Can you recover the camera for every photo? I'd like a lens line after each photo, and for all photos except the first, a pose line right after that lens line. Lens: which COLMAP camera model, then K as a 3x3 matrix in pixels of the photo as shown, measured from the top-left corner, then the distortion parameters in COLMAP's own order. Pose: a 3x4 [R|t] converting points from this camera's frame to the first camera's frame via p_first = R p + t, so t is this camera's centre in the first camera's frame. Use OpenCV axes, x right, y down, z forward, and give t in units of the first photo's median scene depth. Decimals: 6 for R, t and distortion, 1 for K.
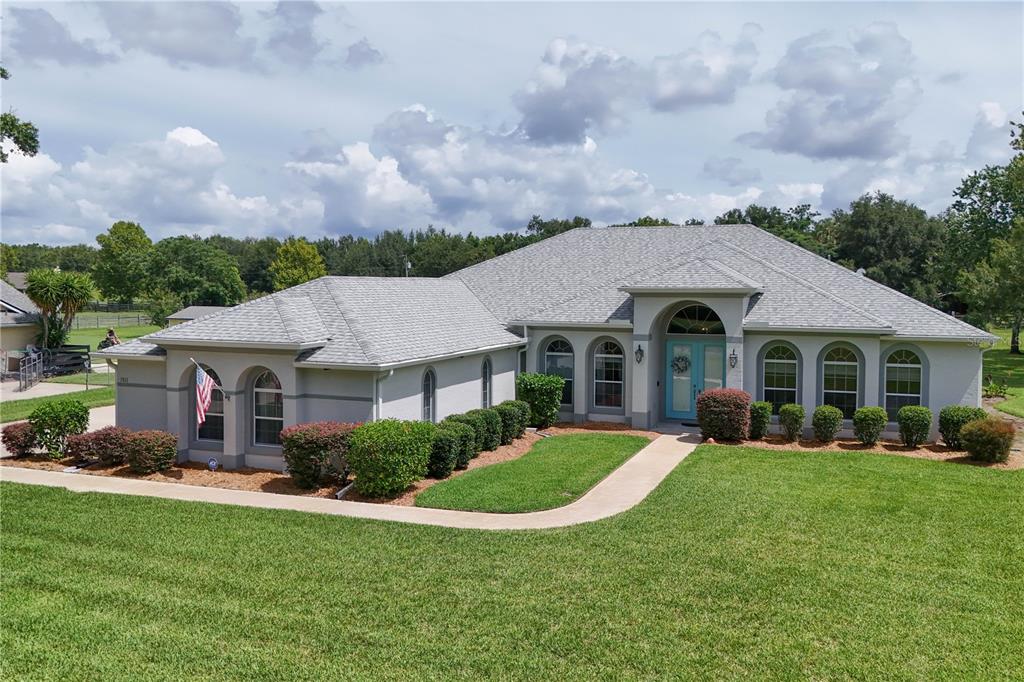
lens RADIAL K [[921.7, 0, 512.0], [0, 921.7, 341.0], [0, 0, 1]] dist [0.047689, -0.003277]
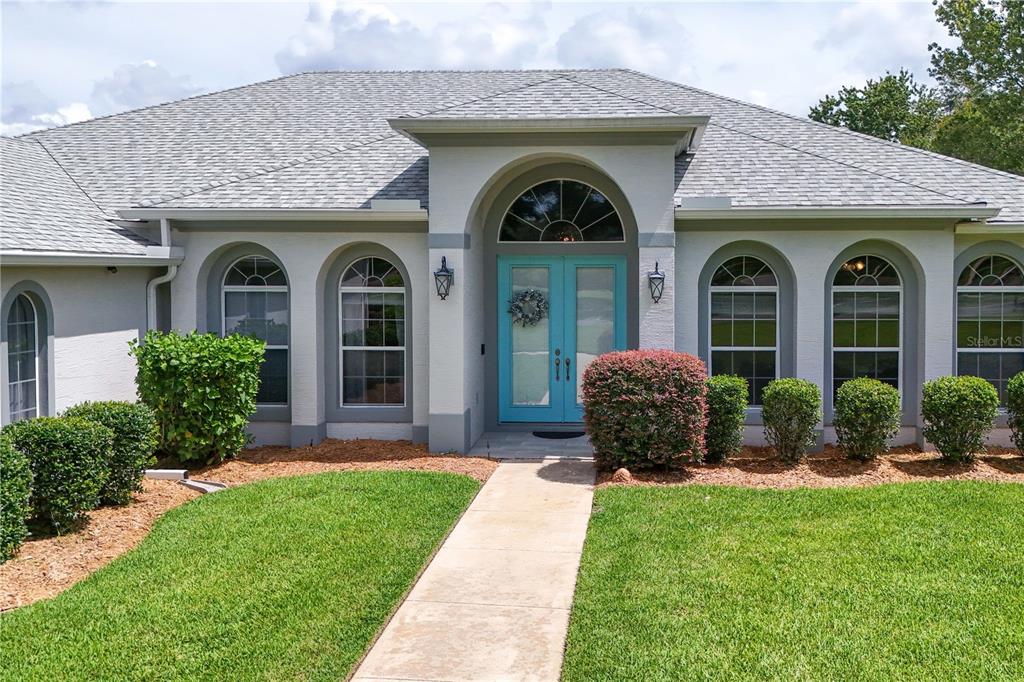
lens RADIAL K [[1008.1, 0, 609.6], [0, 1008.1, 287.3], [0, 0, 1]] dist [0.041709, -0.010941]
pose [[0.948130, -0.012584, 0.317635, 0.062899], [0.024998, 0.999073, -0.035037, 0.037348], [-0.316900, 0.041160, 0.947565, 0.539168]]
